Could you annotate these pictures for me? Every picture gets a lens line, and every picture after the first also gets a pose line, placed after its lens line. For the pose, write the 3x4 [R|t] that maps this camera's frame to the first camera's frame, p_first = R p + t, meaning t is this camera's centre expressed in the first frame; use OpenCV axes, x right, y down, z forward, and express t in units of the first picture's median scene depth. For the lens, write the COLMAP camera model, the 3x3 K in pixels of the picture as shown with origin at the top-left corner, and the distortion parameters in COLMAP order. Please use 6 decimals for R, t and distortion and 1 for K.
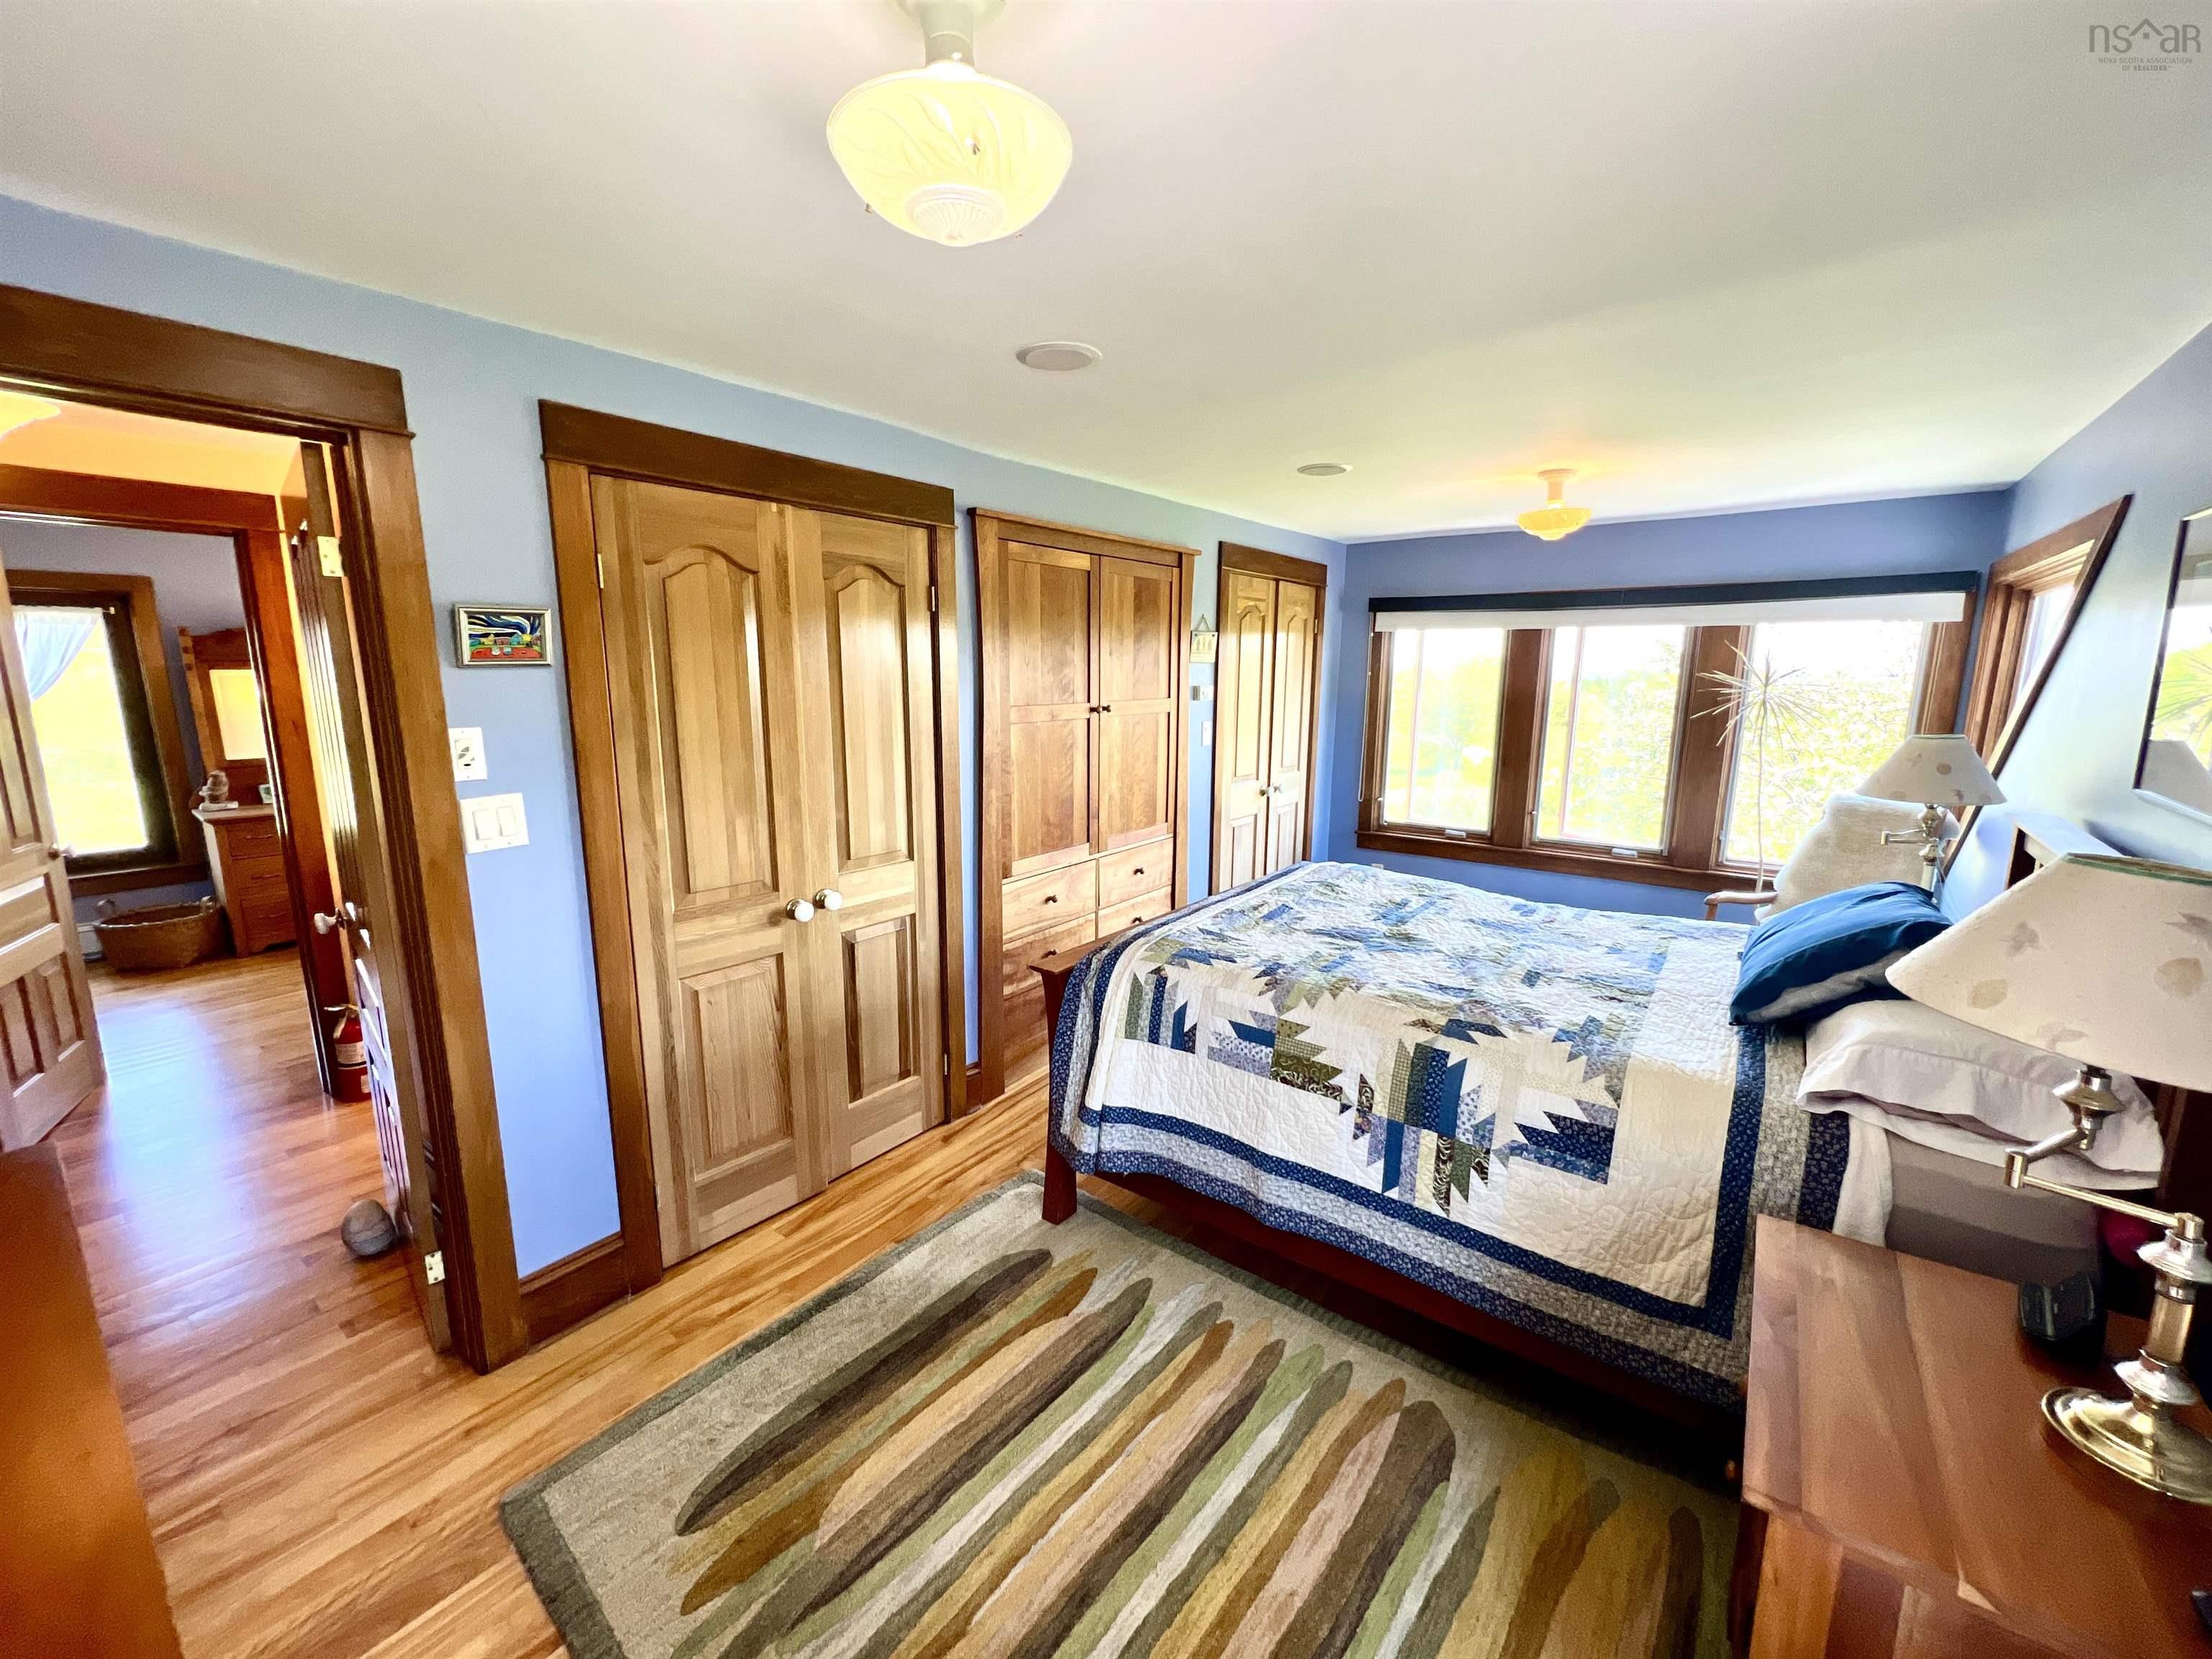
lens RADIAL K [[882.3, 0, 1102.8], [0, 882.3, 833.2], [0, 0, 1]] dist [-0.001624, 0.000948]
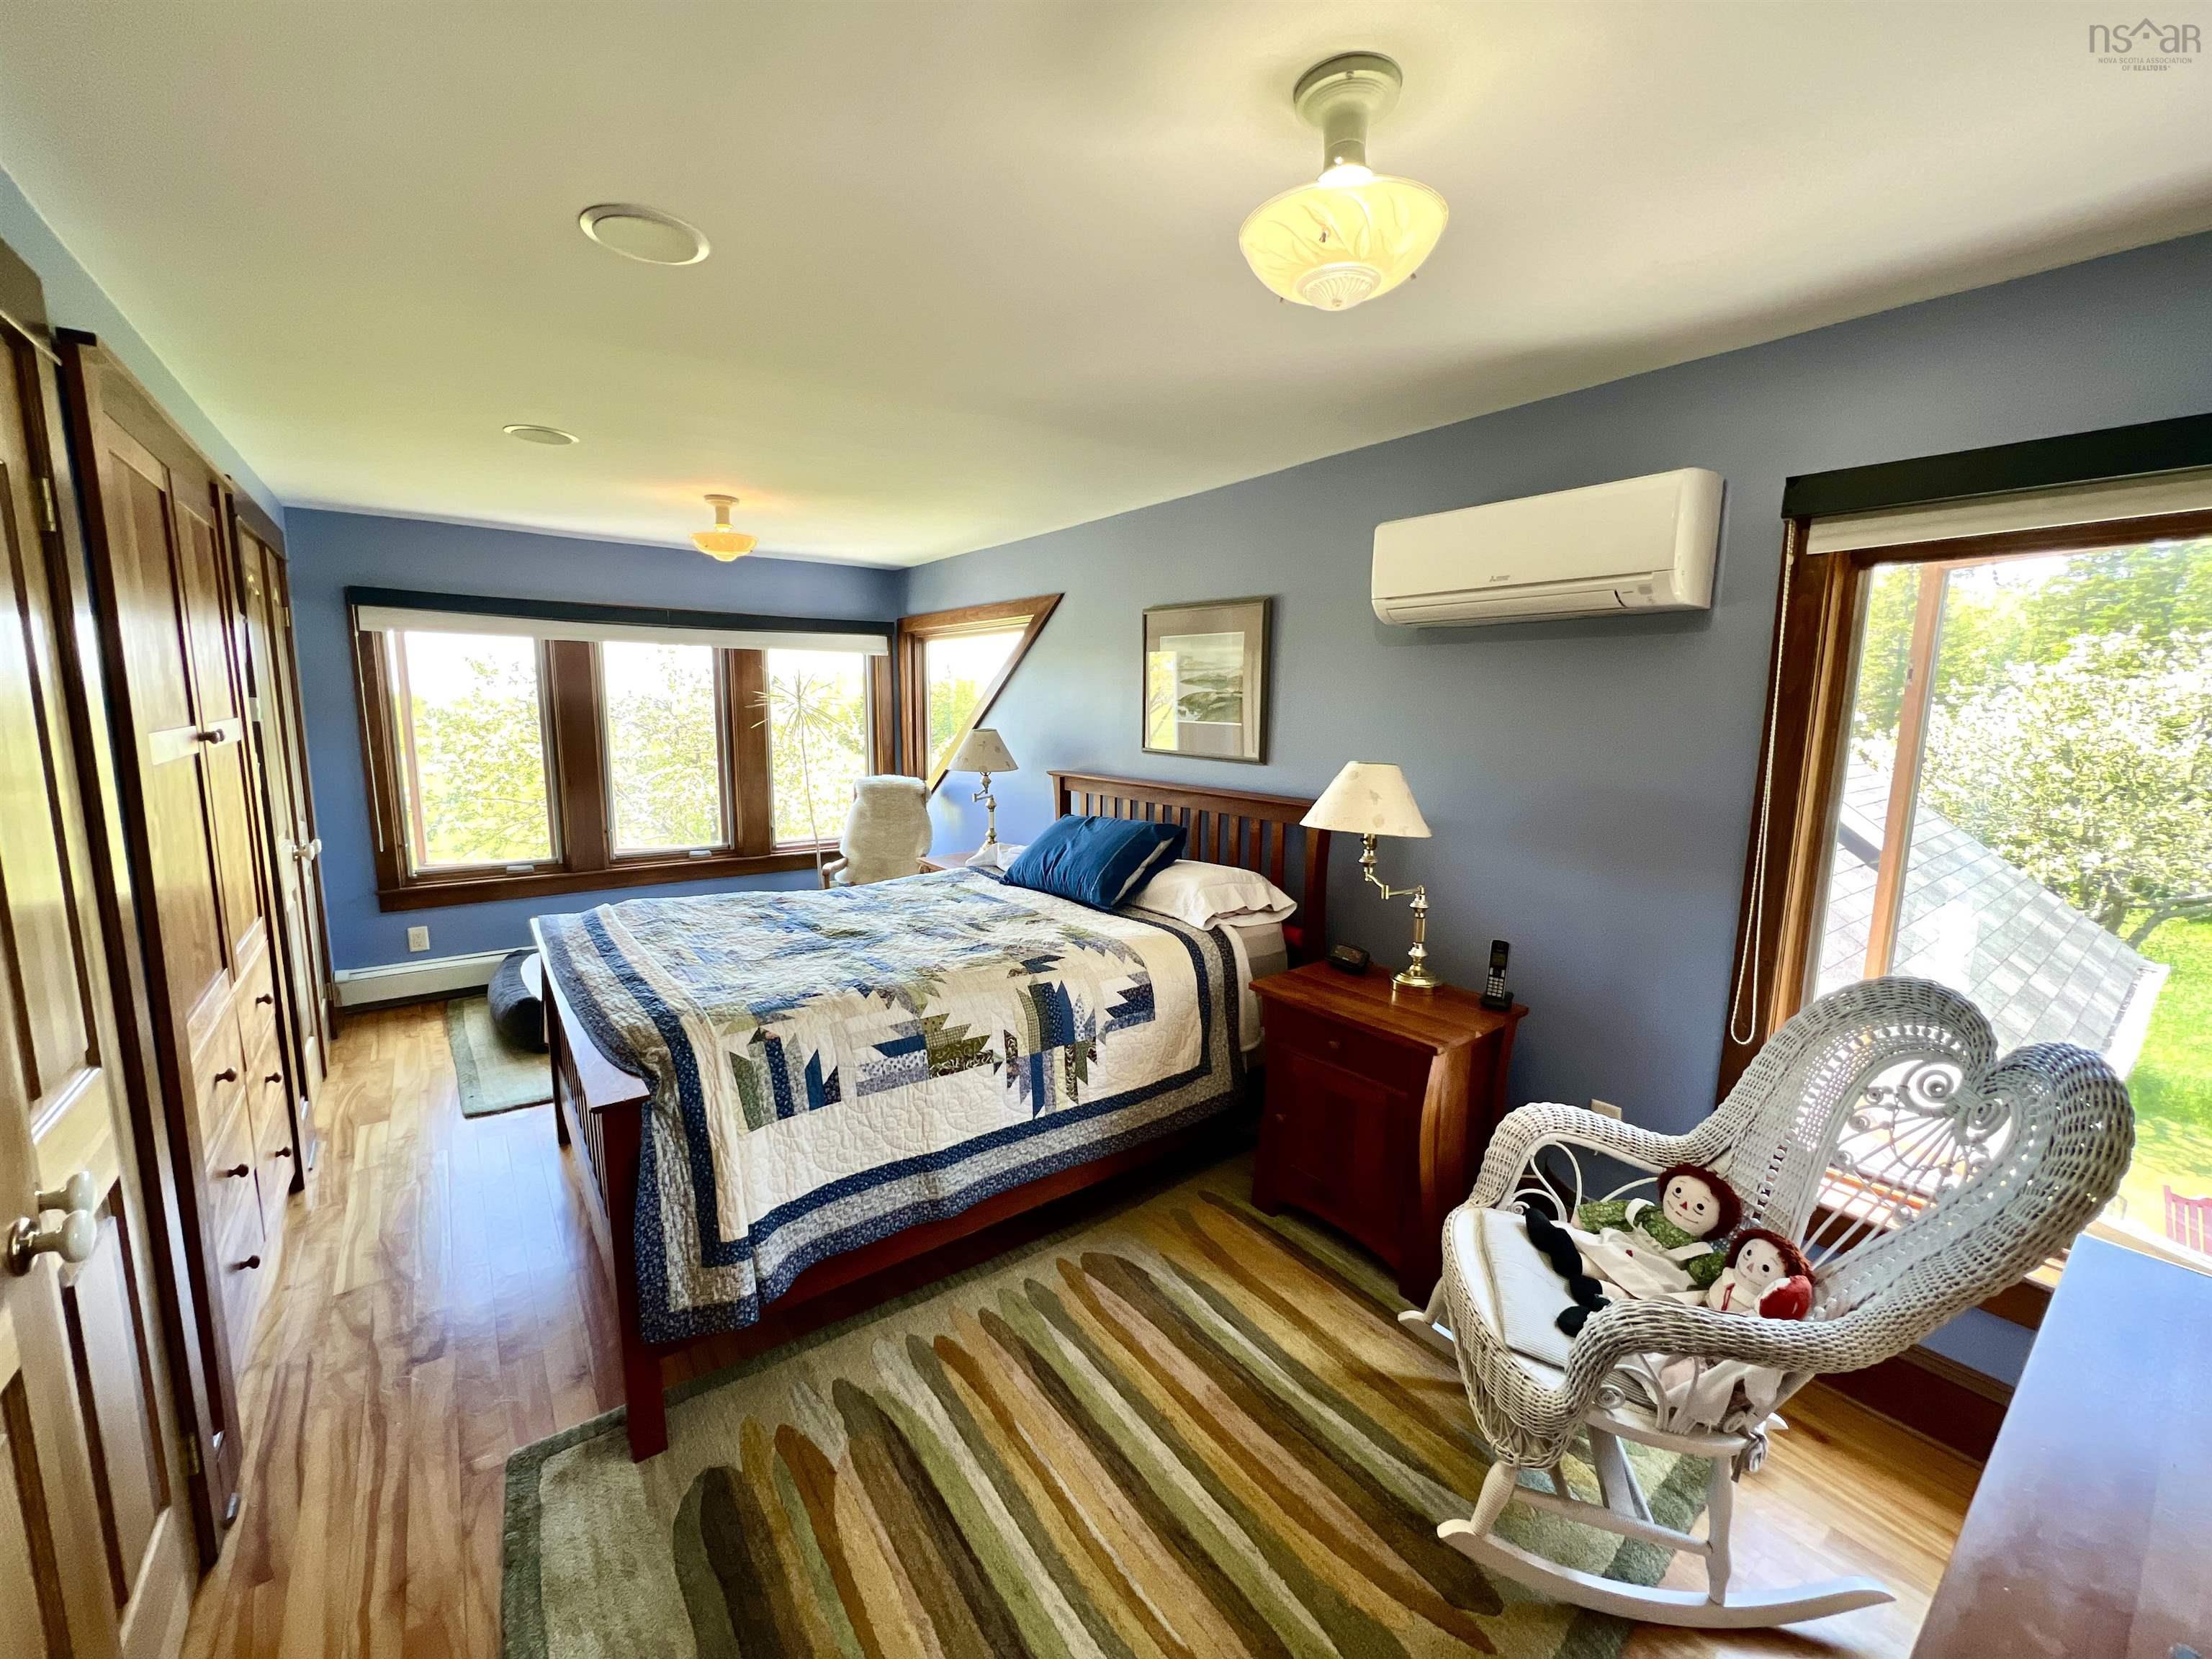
lens RADIAL K [[882.3, 0, 1102.8], [0, 882.3, 833.2], [0, 0, 1]] dist [-0.001624, 0.000948]
pose [[0.271055, -0.143178, 0.951856, -0.681473], [0.164736, 0.981186, 0.100678, -0.067850], [-0.948362, 0.129516, 0.289542, 0.481378]]
